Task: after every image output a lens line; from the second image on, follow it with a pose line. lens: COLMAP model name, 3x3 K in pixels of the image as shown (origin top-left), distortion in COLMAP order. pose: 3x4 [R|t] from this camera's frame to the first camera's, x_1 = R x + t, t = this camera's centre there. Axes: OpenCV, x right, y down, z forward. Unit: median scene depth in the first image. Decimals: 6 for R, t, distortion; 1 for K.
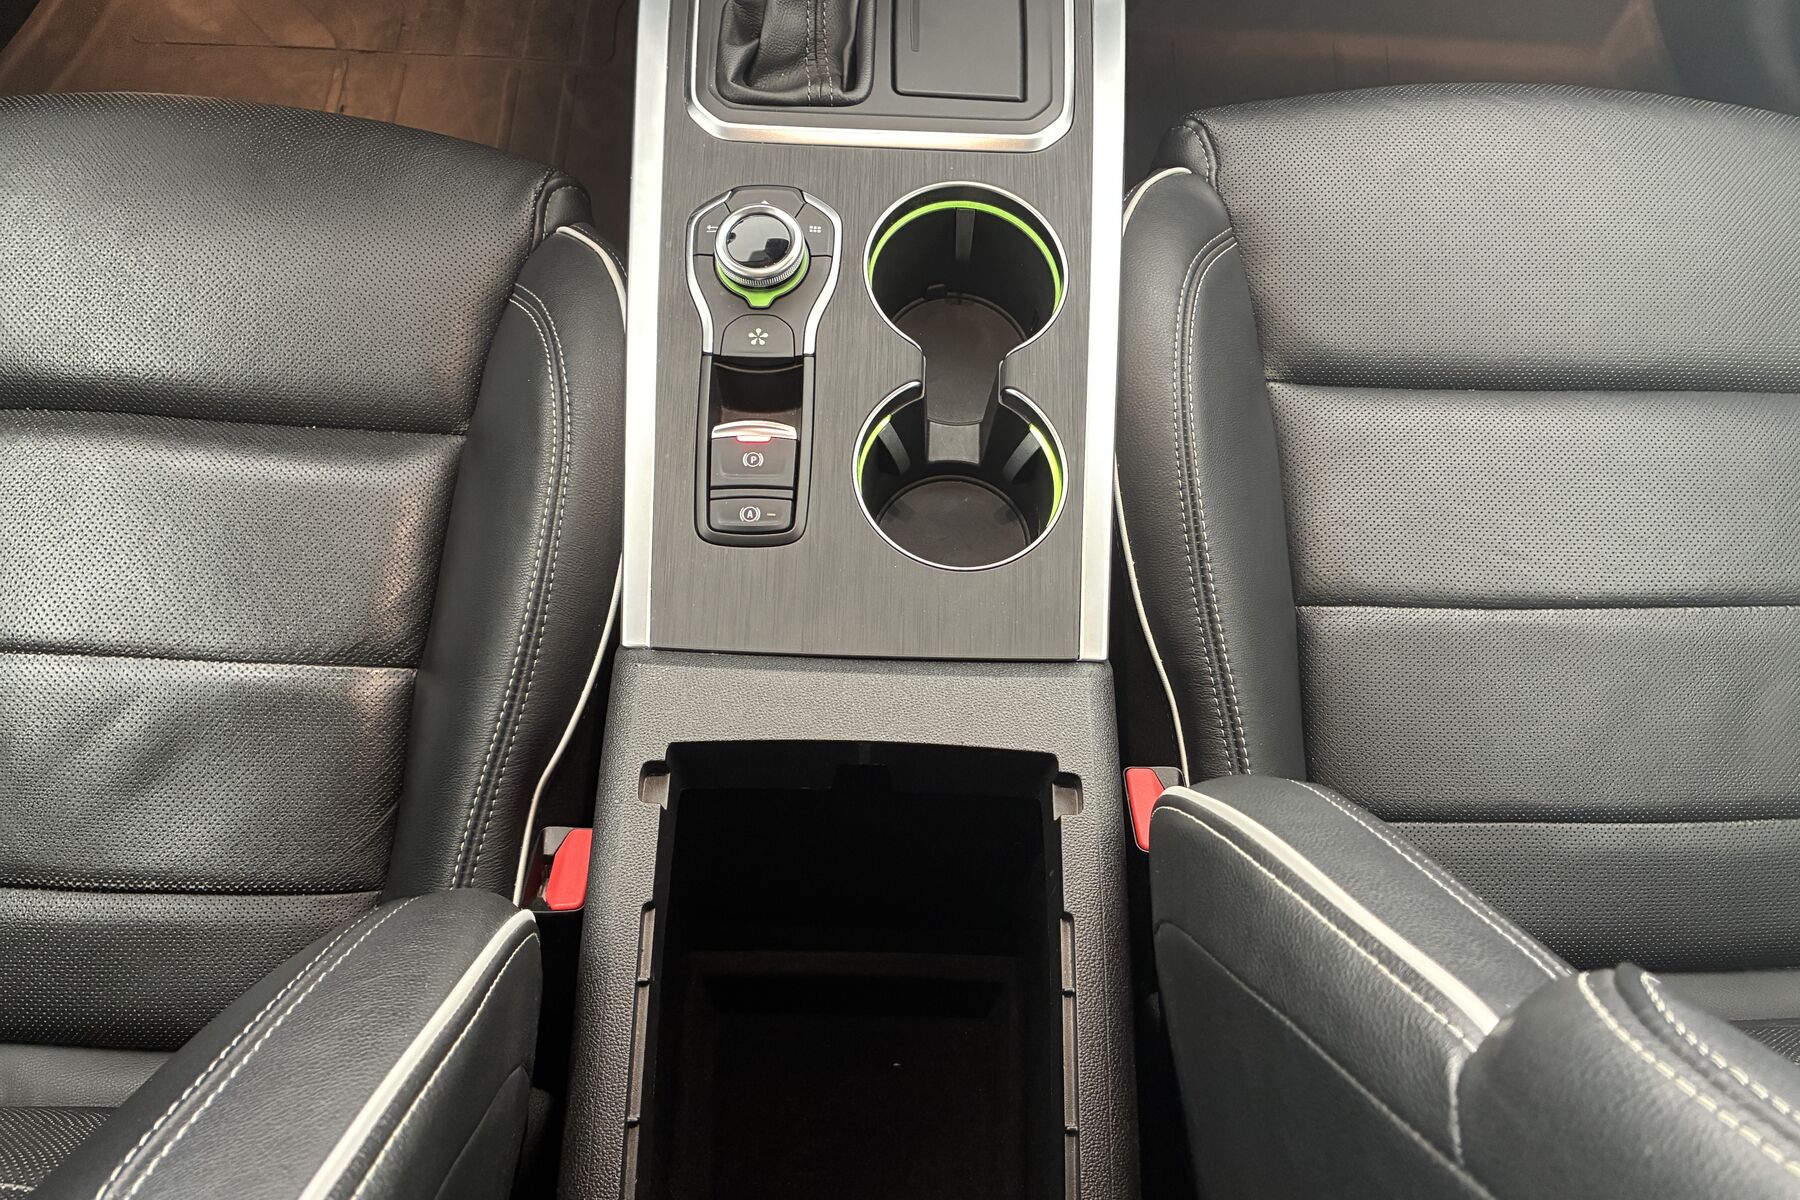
lens RADIAL K [[1376.4, 0, 897.9], [0, 1376.4, 587.0], [0, 0, 1]] dist [0.035788, -0.045517]
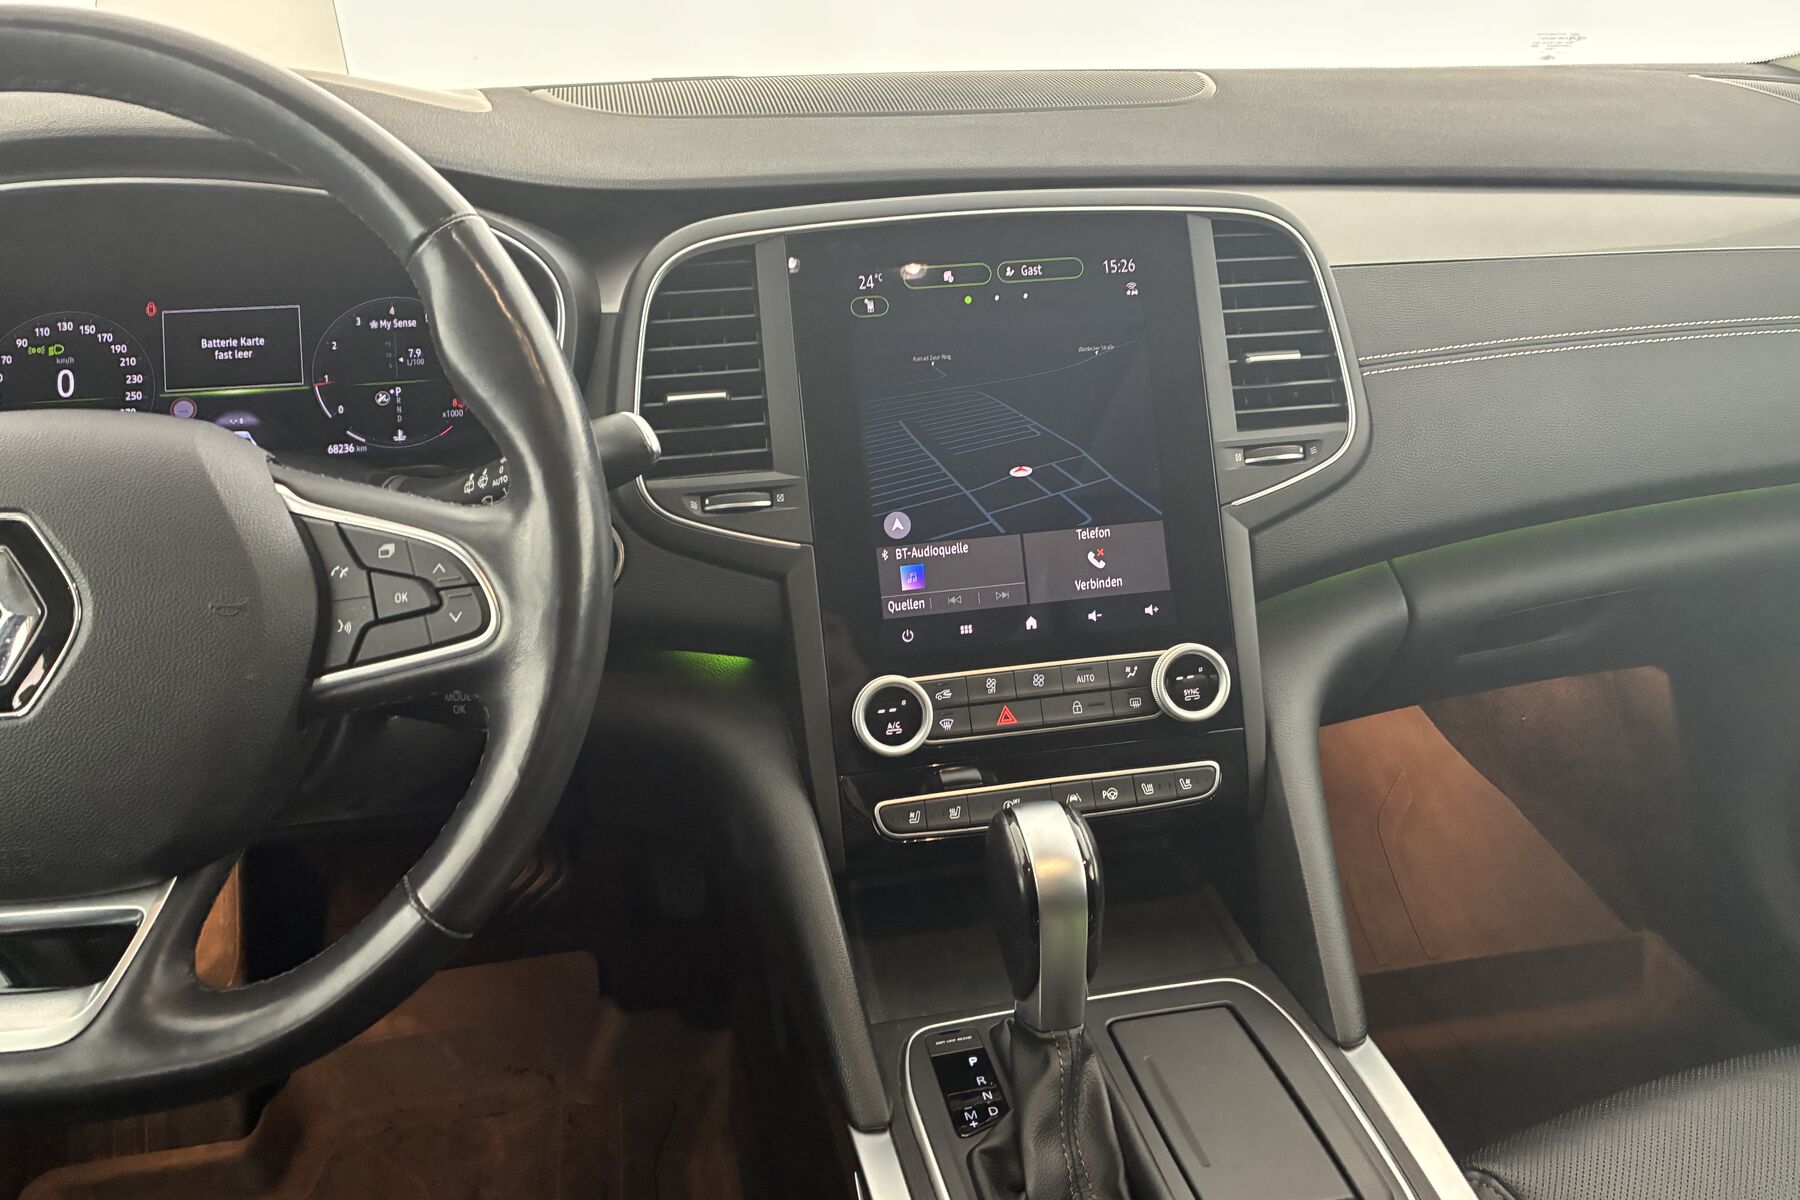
lens RADIAL K [[1376.4, 0, 897.6], [0, 1376.4, 580.7], [0, 0, 1]] dist [0.035788, -0.045517]
pose [[0.974771, -0.141647, 0.172505, -0.264580], [0.220342, 0.734097, -0.642301, -0.148908], [-0.035656, 0.664106, 0.746787, 0.138738]]
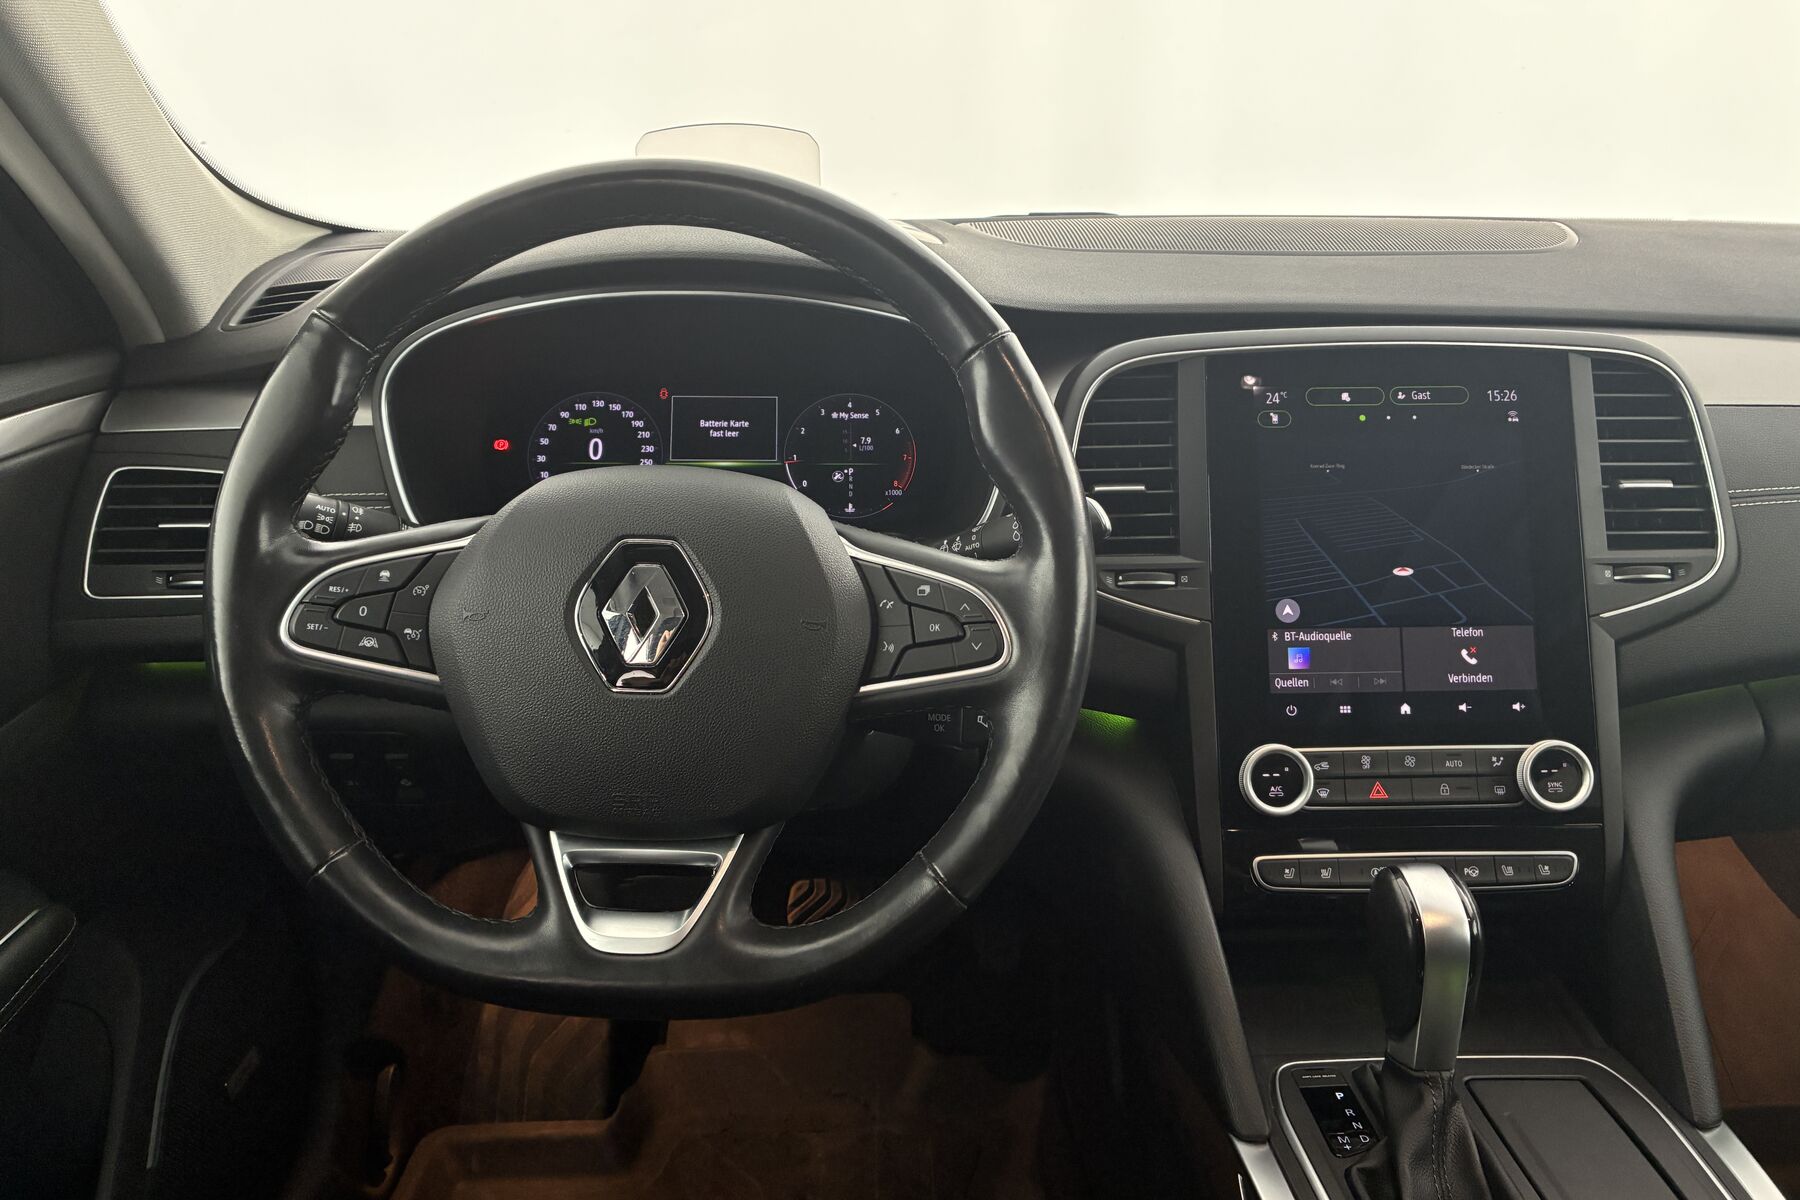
lens RADIAL K [[1376.4, 0, 901.1], [0, 1376.4, 587.0], [0, 0, 1]] dist [0.035788, -0.045517]
pose [[0.997975, -0.058042, 0.026030, -0.432394], [0.059043, 0.692901, -0.718611, -0.038218], [0.023673, 0.718692, 0.694925, 0.048631]]
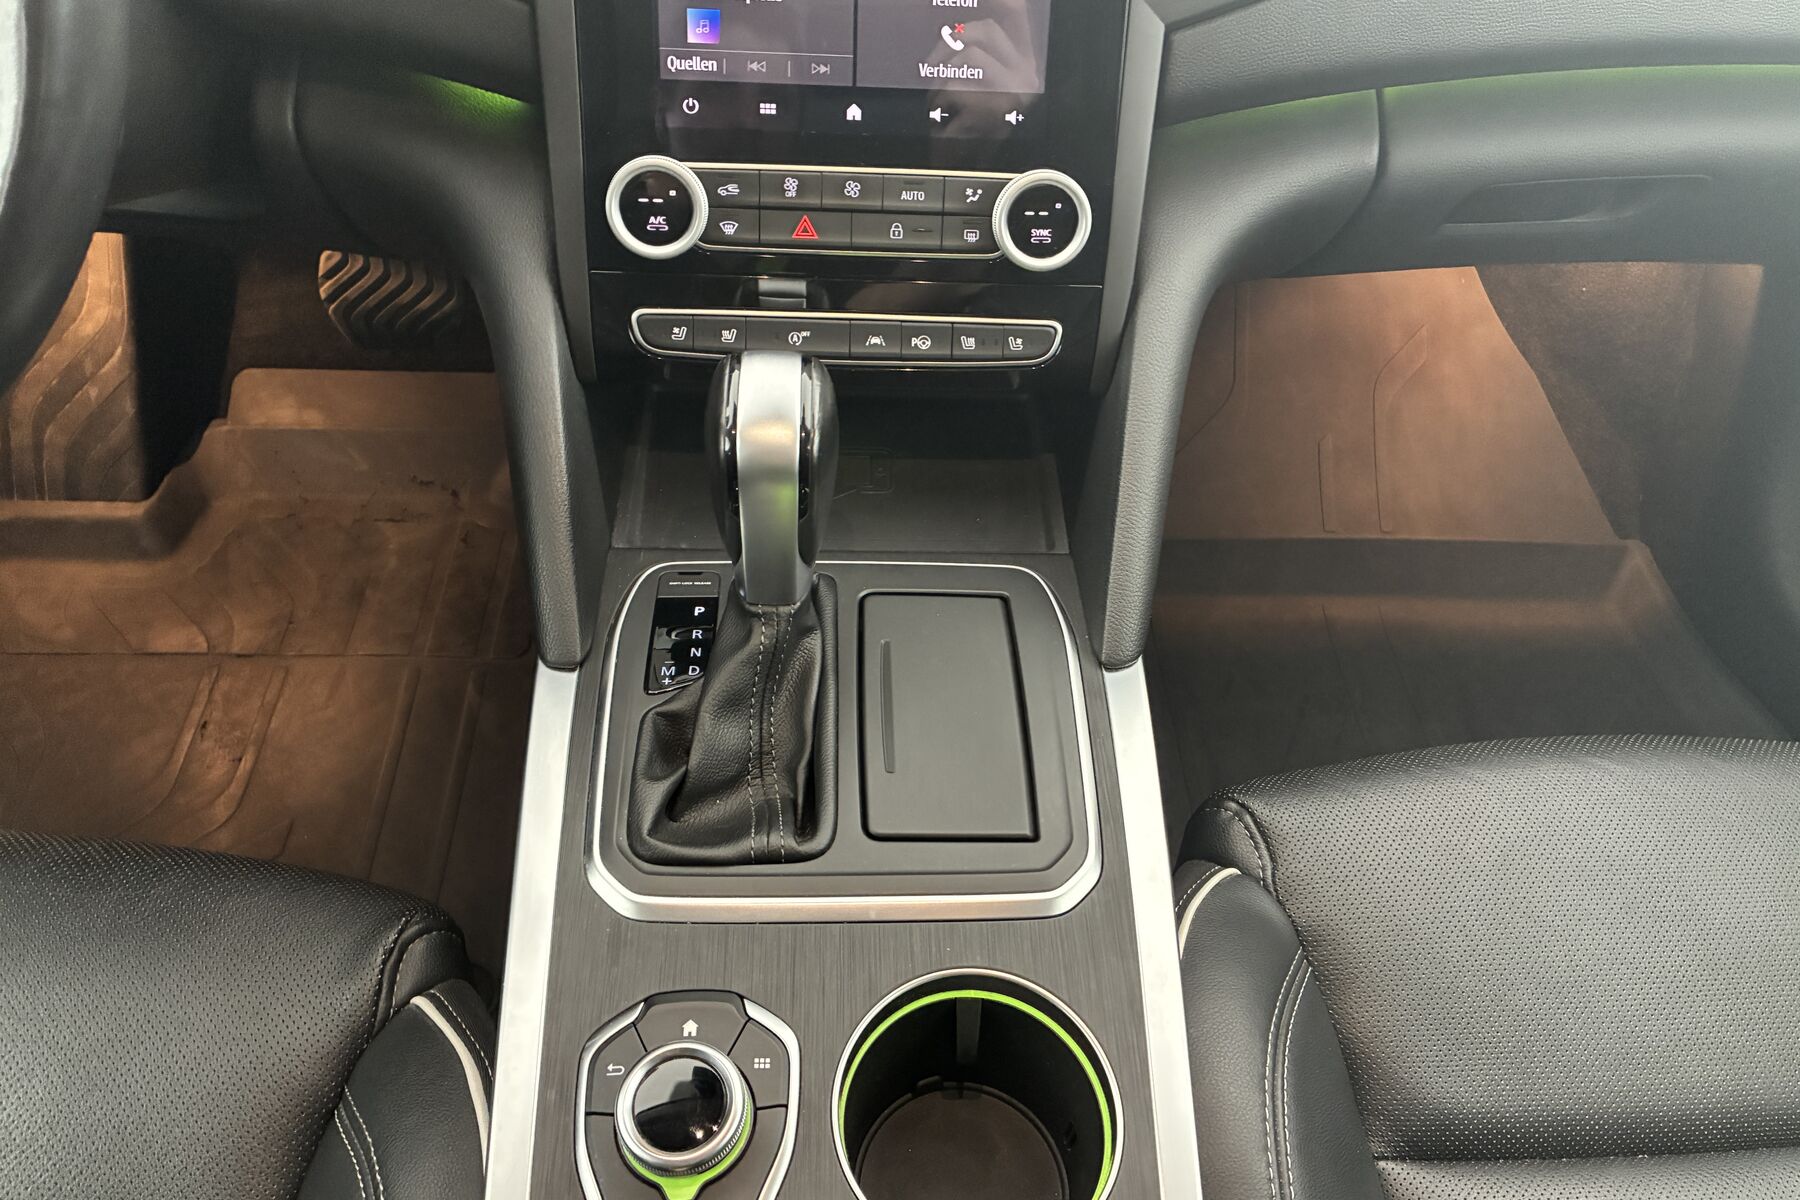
lens RADIAL K [[1376.4, 0, 917.3], [0, 1376.4, 590.6], [0, 0, 1]] dist [0.035788, -0.045517]
pose [[0.998057, -0.028179, 0.055567, -0.012158], [0.043282, 0.955121, -0.293037, -0.257600], [-0.044816, 0.294873, 0.954485, 0.232923]]
